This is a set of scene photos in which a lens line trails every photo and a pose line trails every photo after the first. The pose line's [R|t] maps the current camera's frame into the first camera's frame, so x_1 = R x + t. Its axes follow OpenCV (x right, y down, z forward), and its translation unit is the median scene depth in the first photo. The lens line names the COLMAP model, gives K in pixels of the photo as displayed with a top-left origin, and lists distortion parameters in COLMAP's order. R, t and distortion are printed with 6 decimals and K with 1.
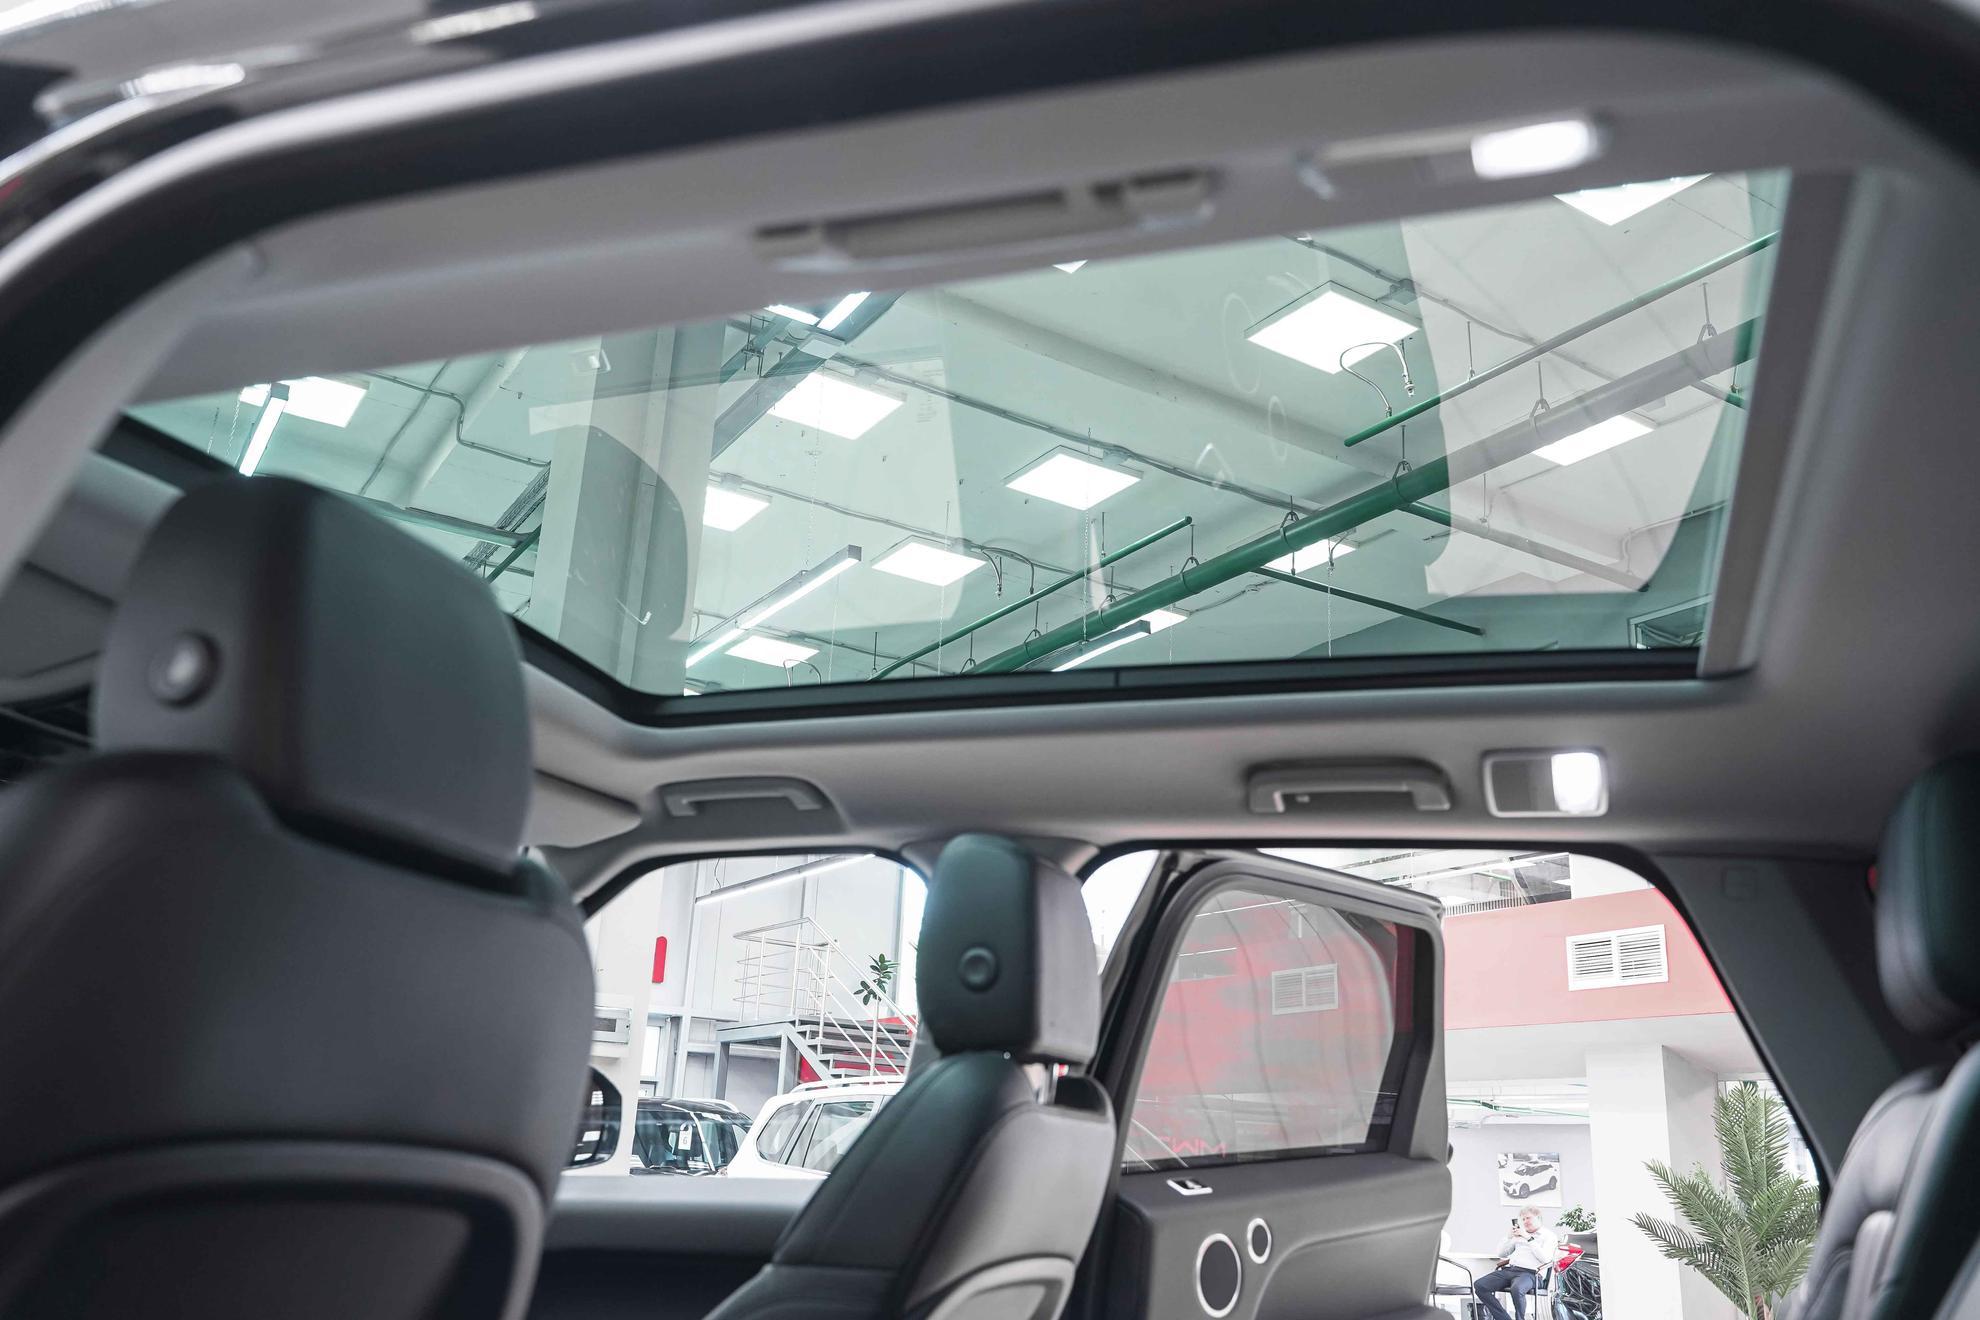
lens RADIAL K [[1593.6, 0, 989.0], [0, 1593.6, 659.2], [0, 0, 1]] dist [-0.026628, 0.019485]
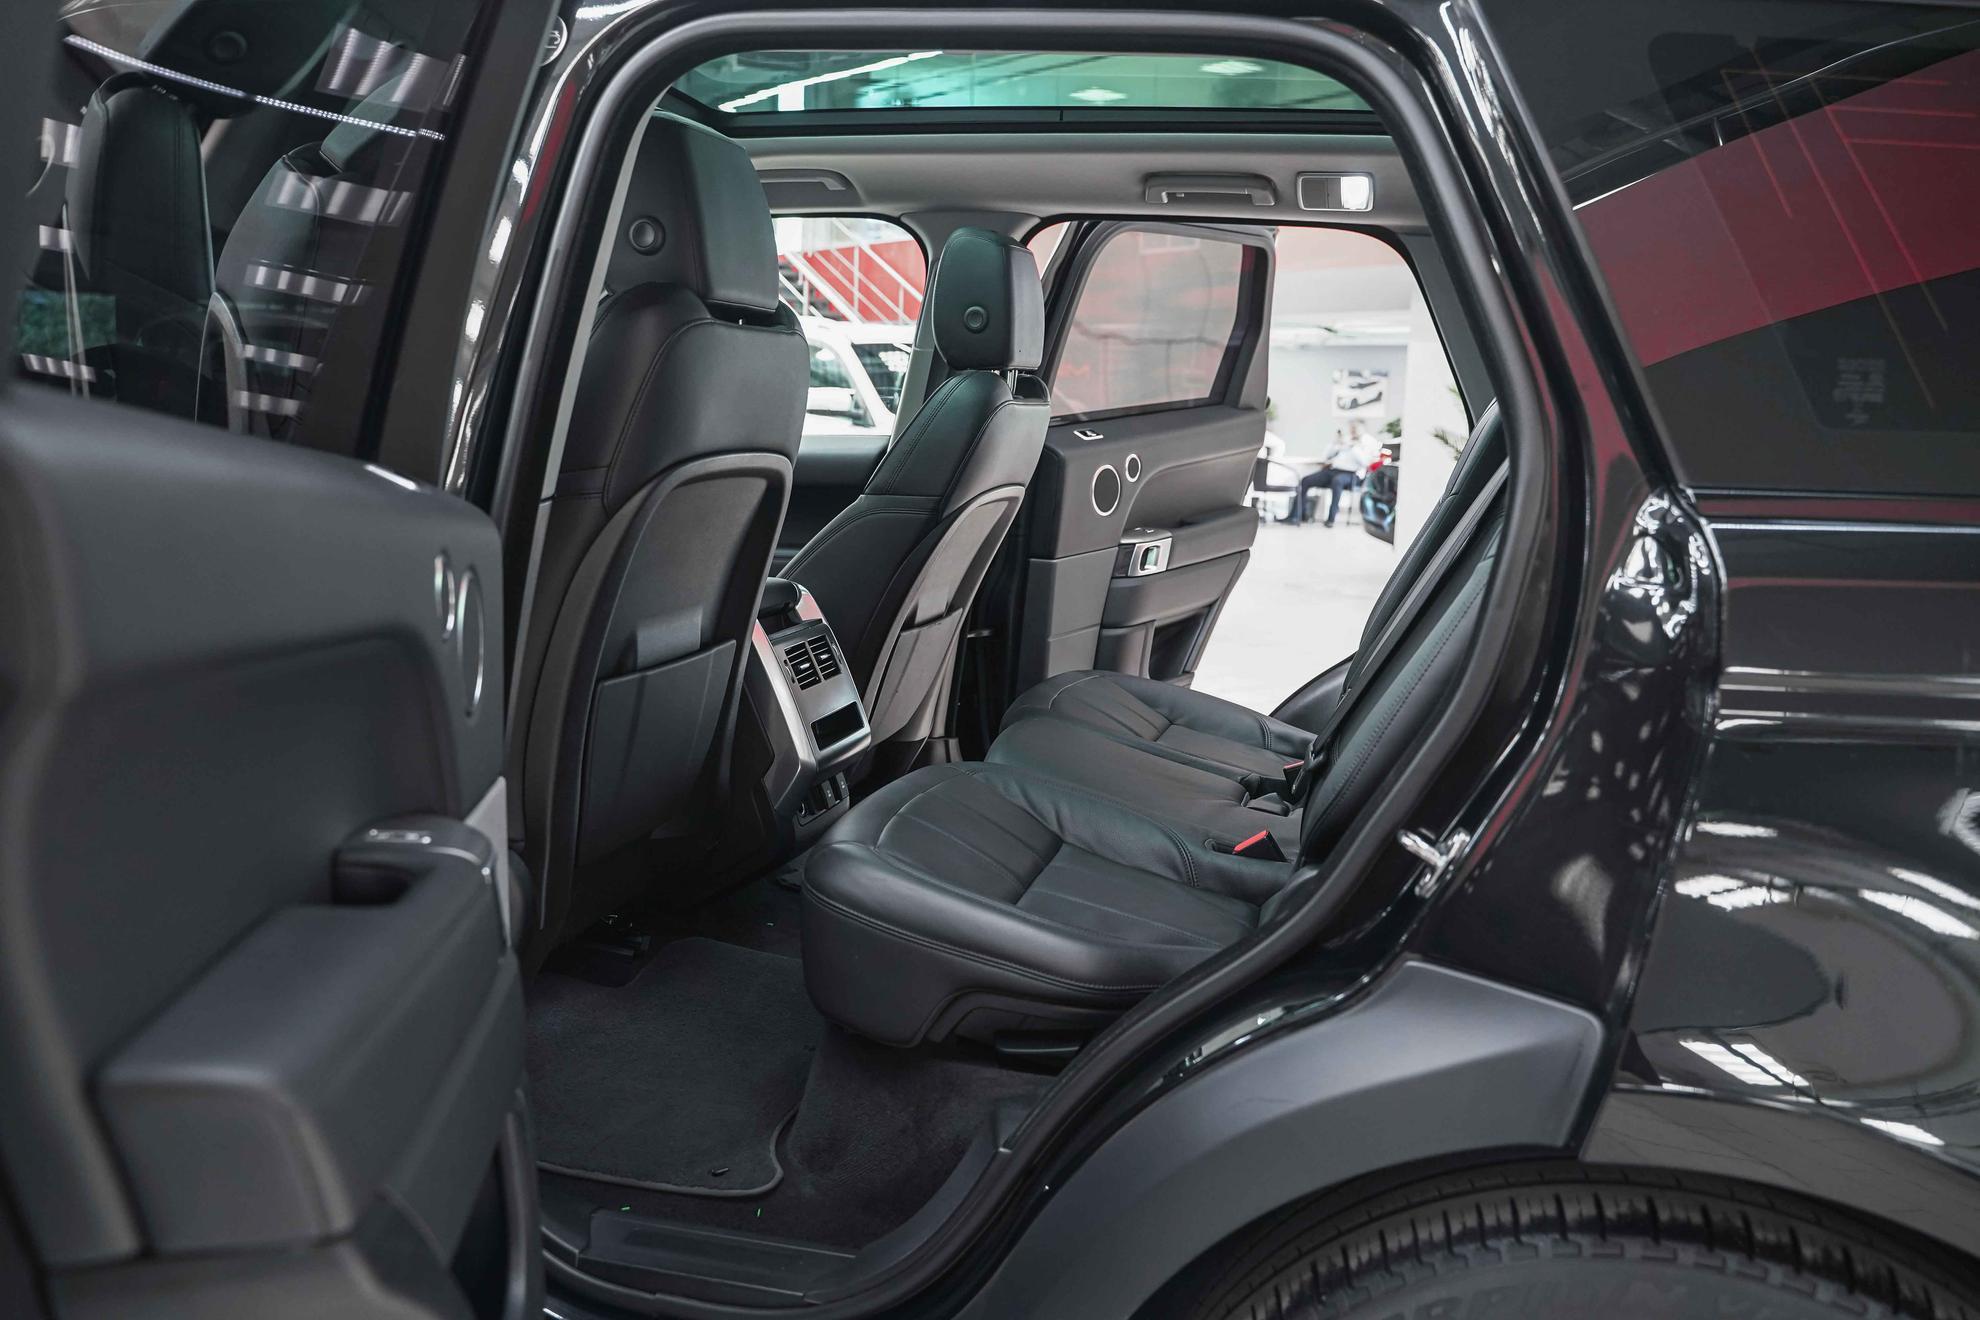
lens RADIAL K [[1593.6, 0, 988.7], [0, 1593.6, 660.2], [0, 0, 1]] dist [-0.026628, 0.019485]
pose [[0.996567, -0.027363, 0.078136, -0.084263], [-0.012109, 0.885478, 0.464524, -0.163222], [-0.081898, -0.463875, 0.882107, -0.384266]]
